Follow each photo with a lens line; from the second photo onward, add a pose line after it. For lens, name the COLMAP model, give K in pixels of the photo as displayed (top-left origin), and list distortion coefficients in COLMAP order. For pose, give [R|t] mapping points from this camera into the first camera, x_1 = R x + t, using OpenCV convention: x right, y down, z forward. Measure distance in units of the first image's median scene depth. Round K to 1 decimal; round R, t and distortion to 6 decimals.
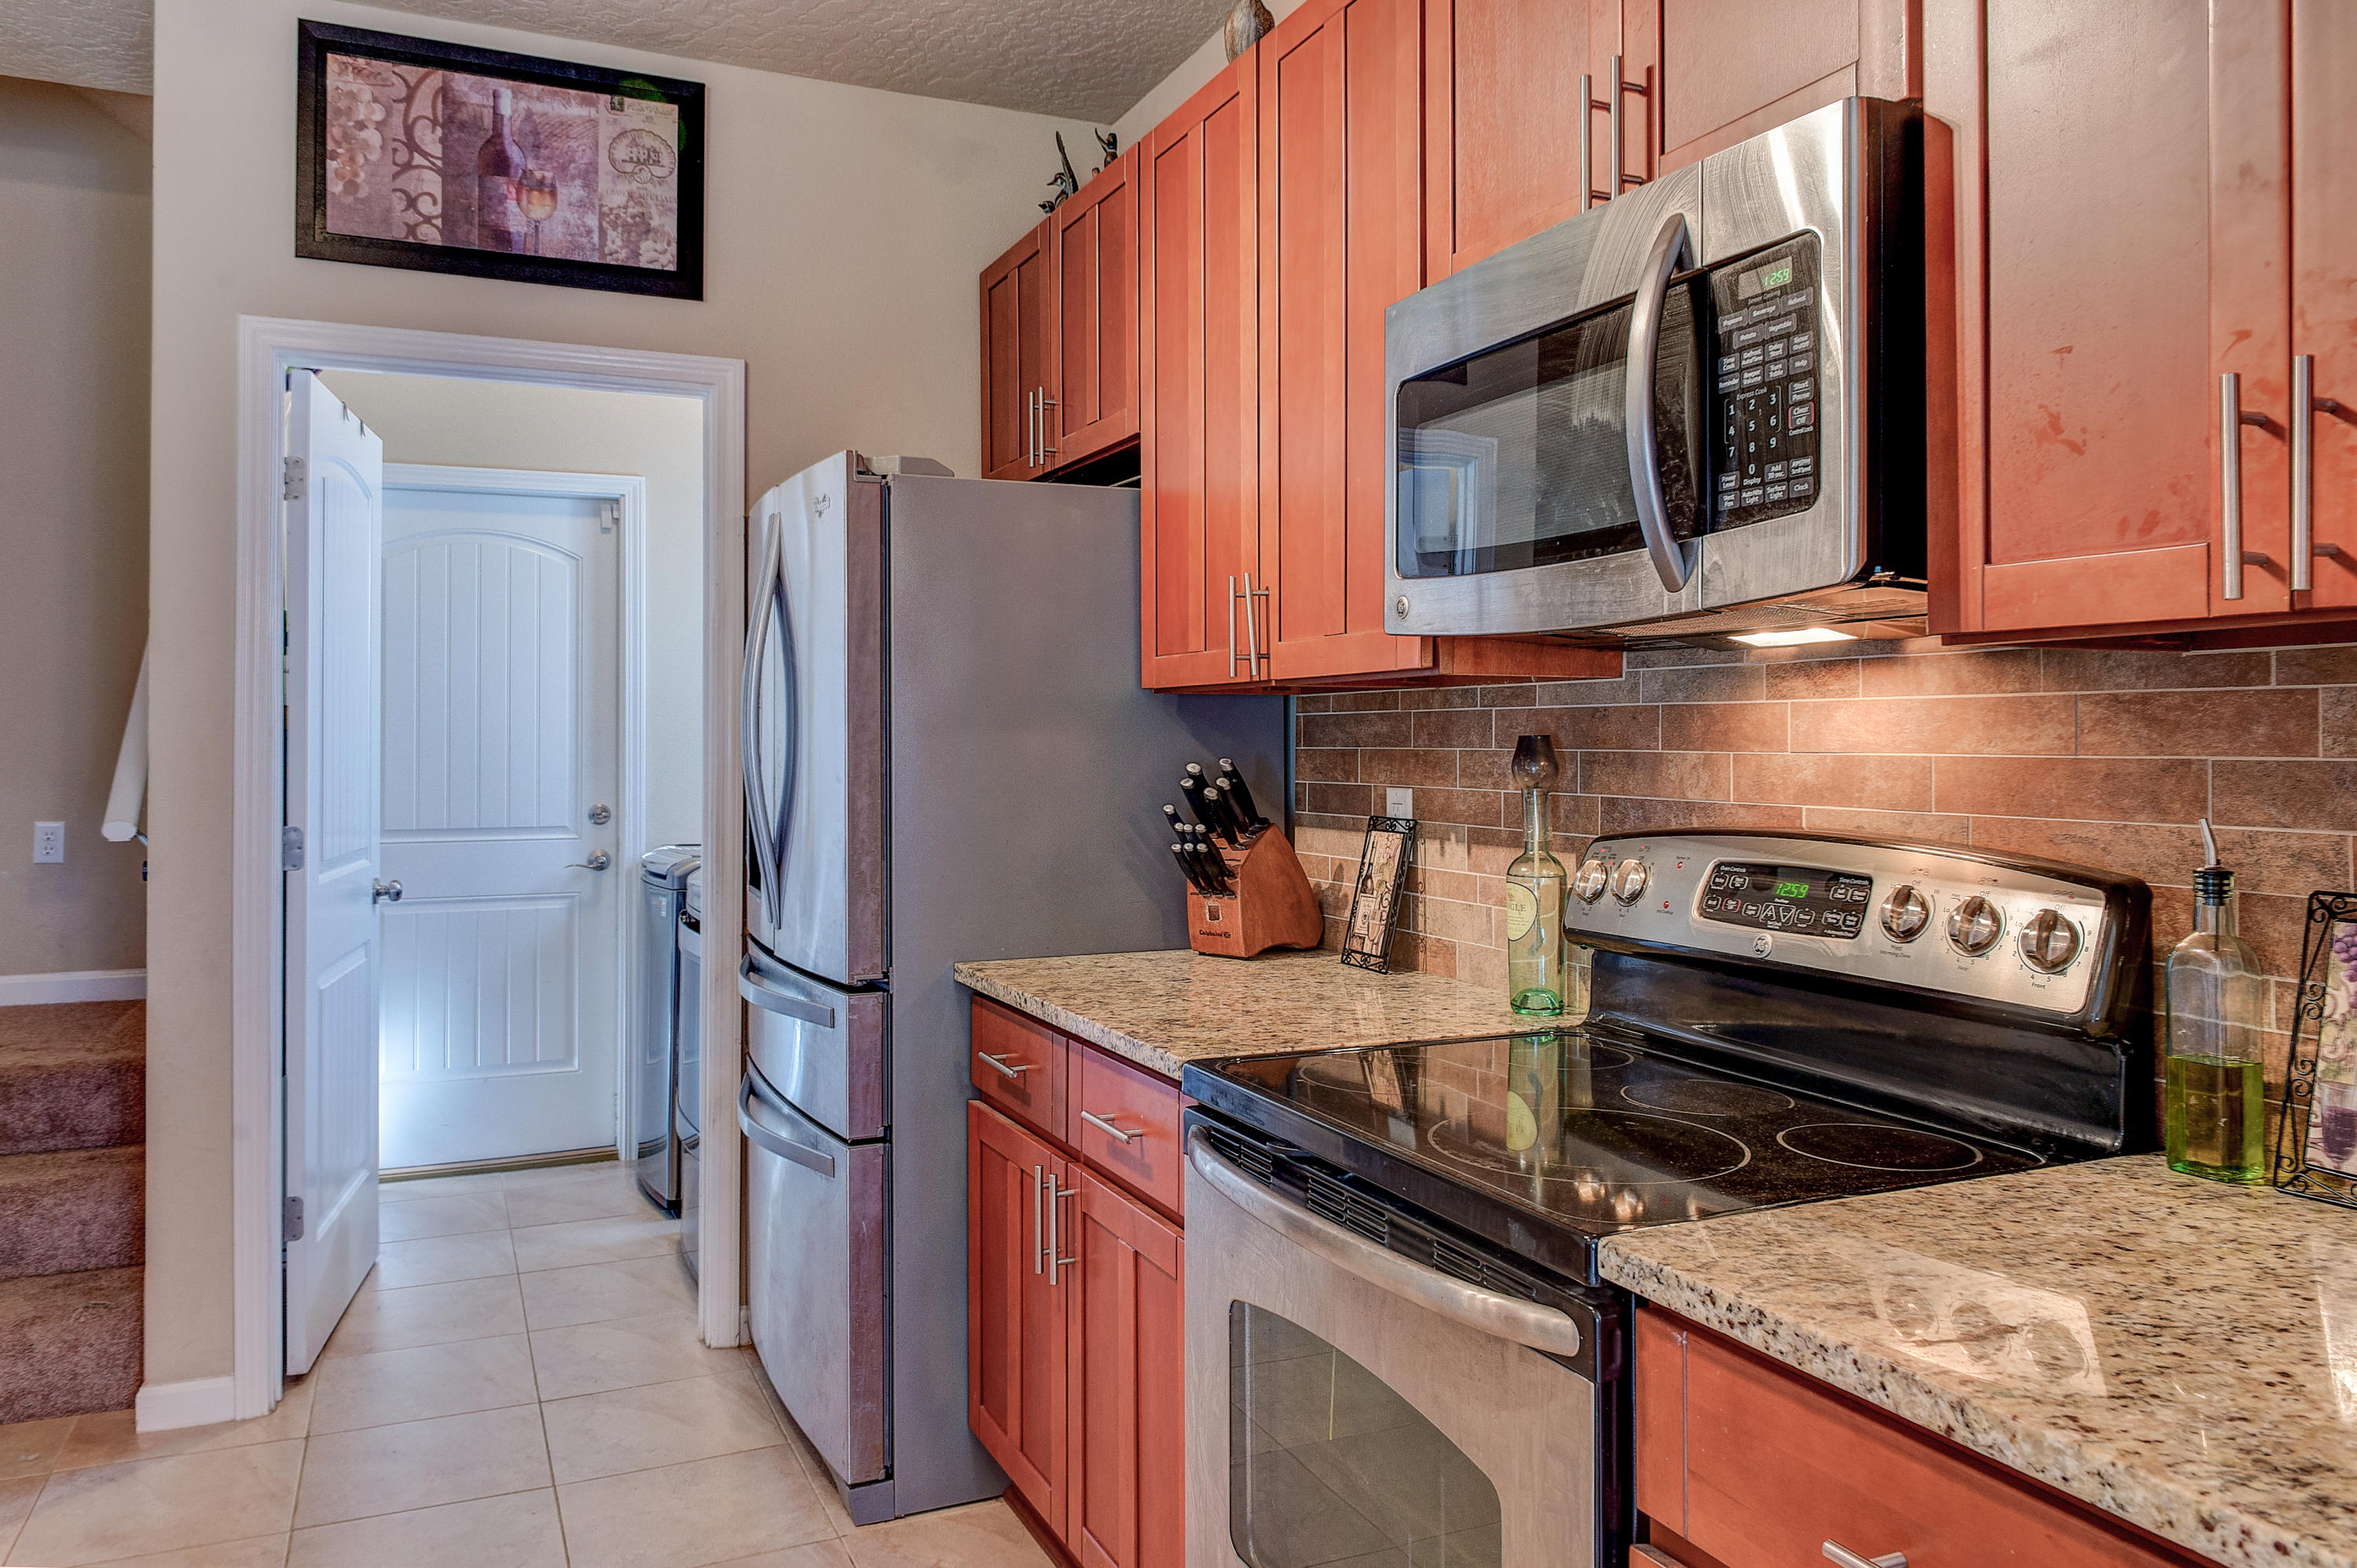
lens RADIAL K [[1648.1, 0, 1182.8], [0, 1648.1, 723.9], [0, 0, 1]] dist [-0.009513, -0.000345]
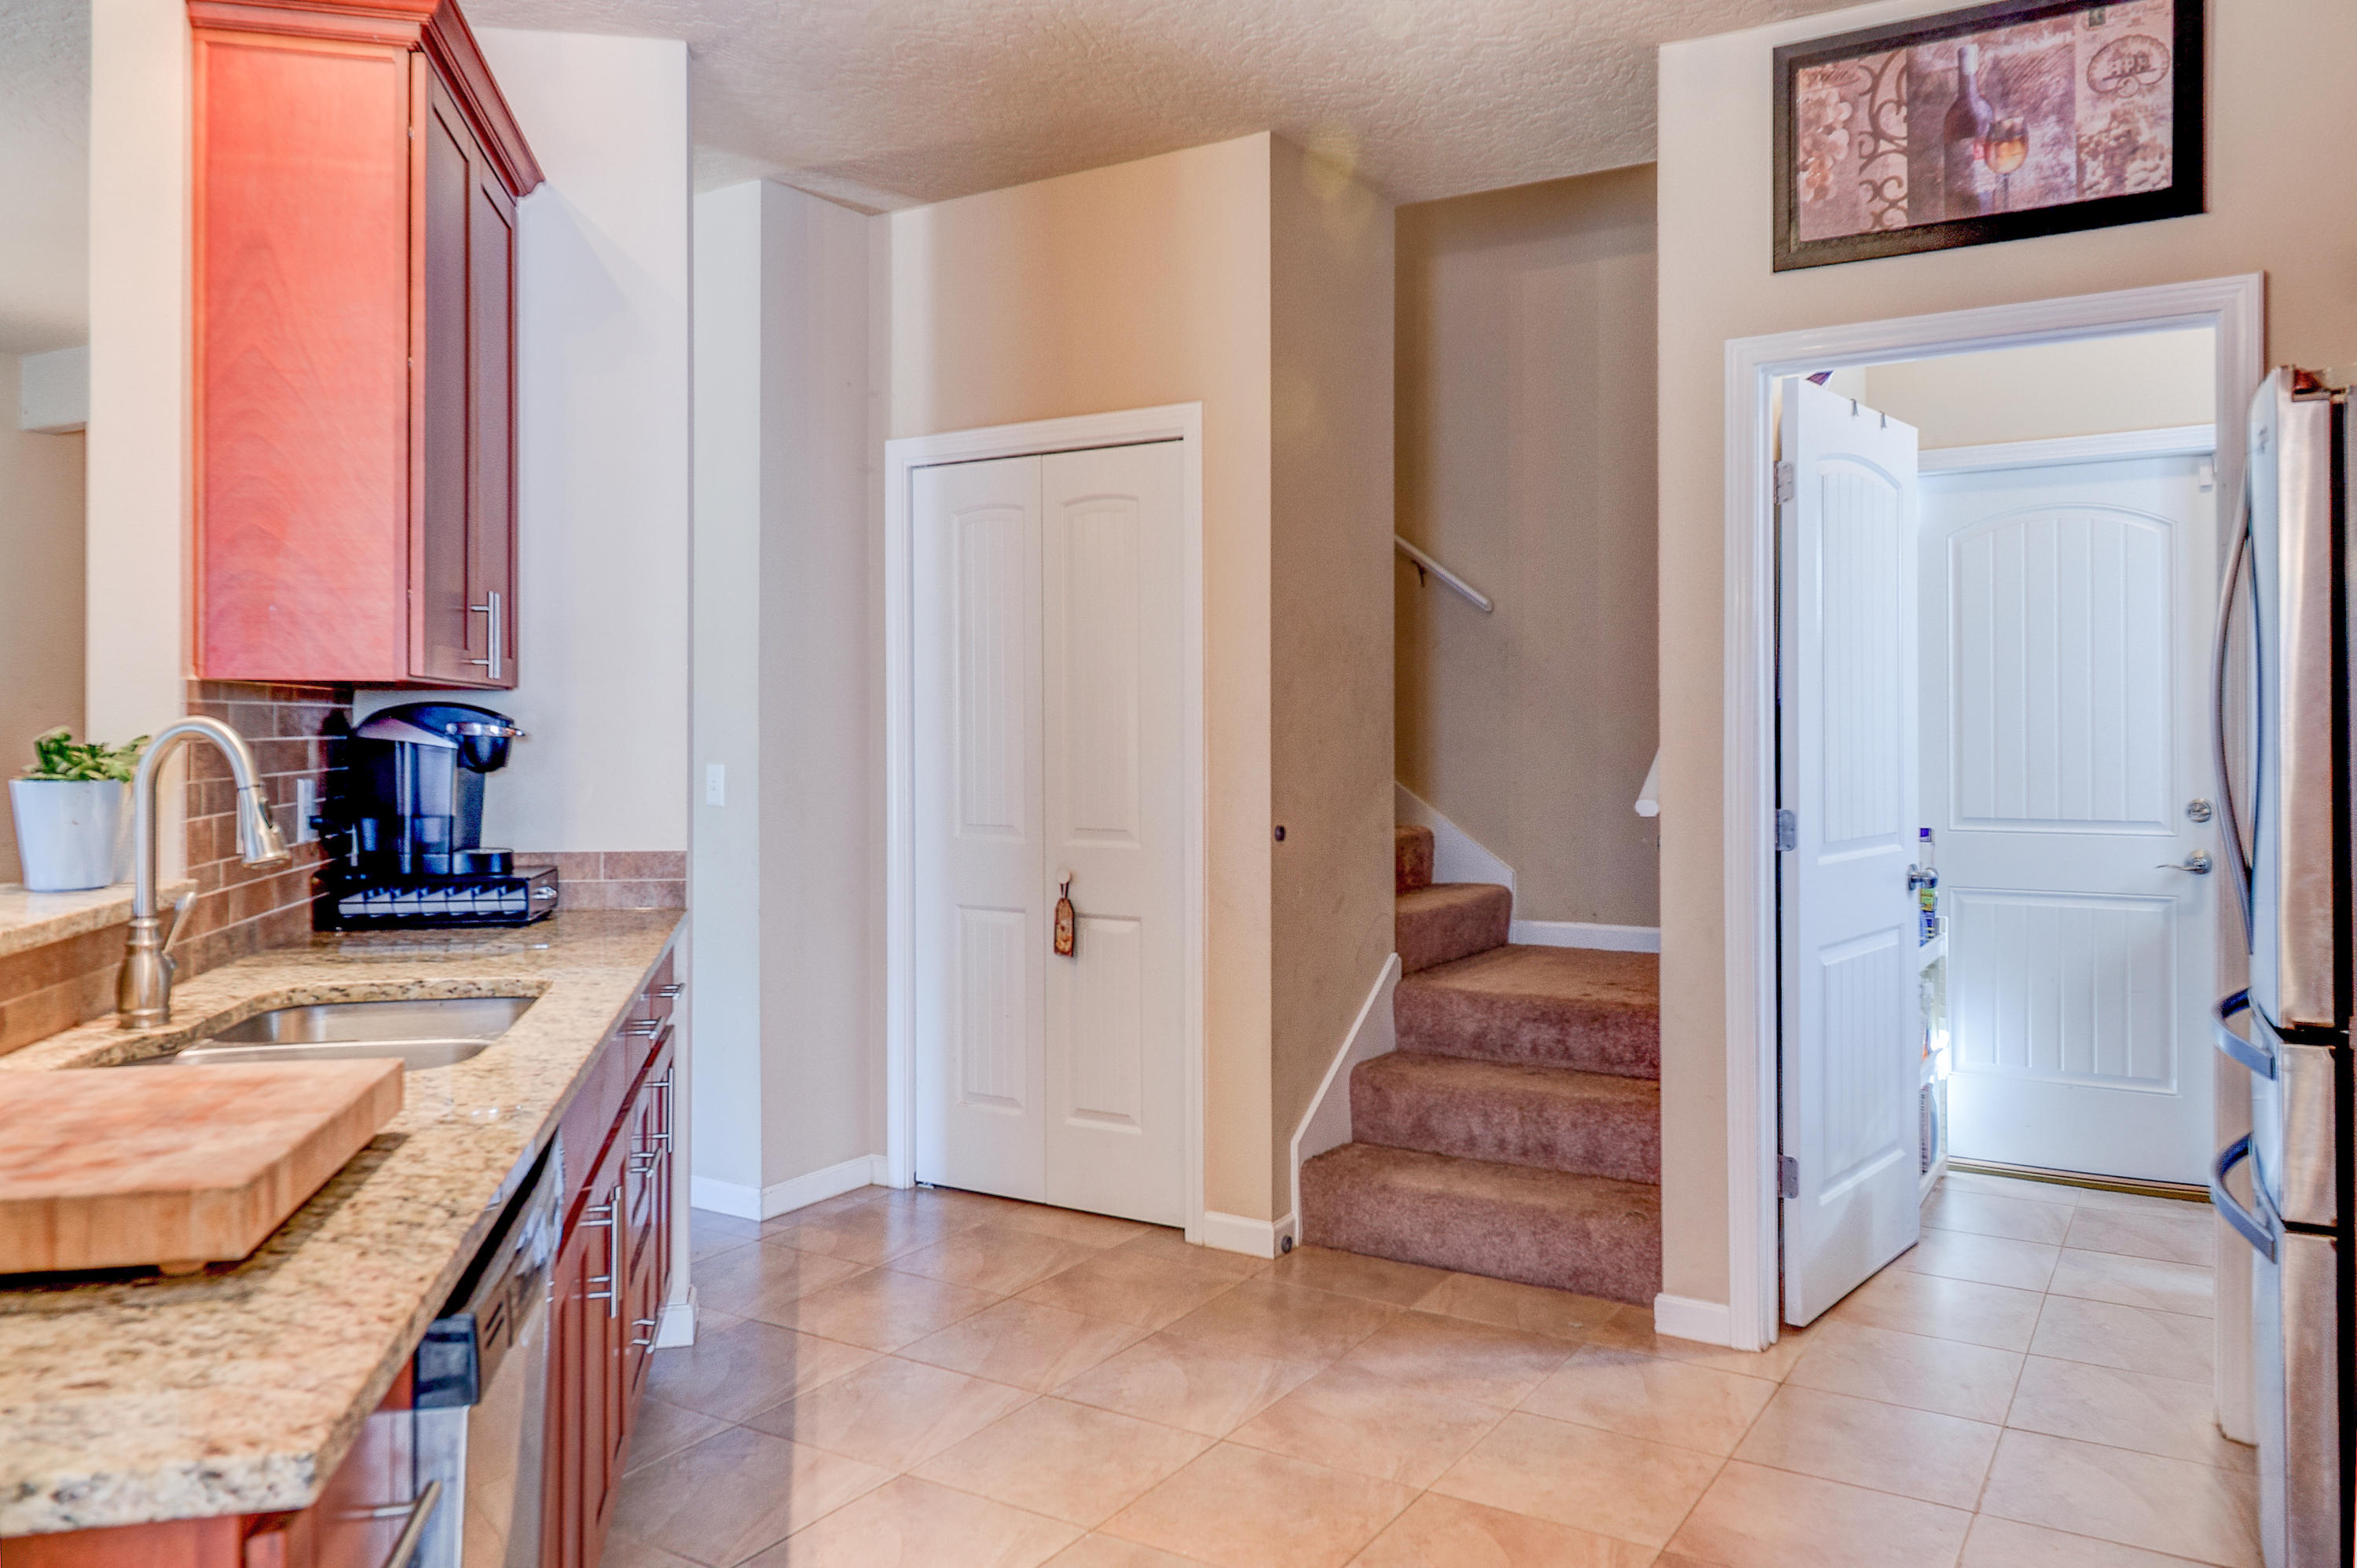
lens RADIAL K [[1678.7, 0, 1209.0], [0, 1678.7, 736.0], [0, 0, 1]] dist [0.000823, 0.001809]
pose [[0.562511, 0.001298, -0.826789, 0.150996], [0.011200, 0.999895, 0.009190, 0.001145], [0.826714, -0.014430, 0.562437, 0.082791]]
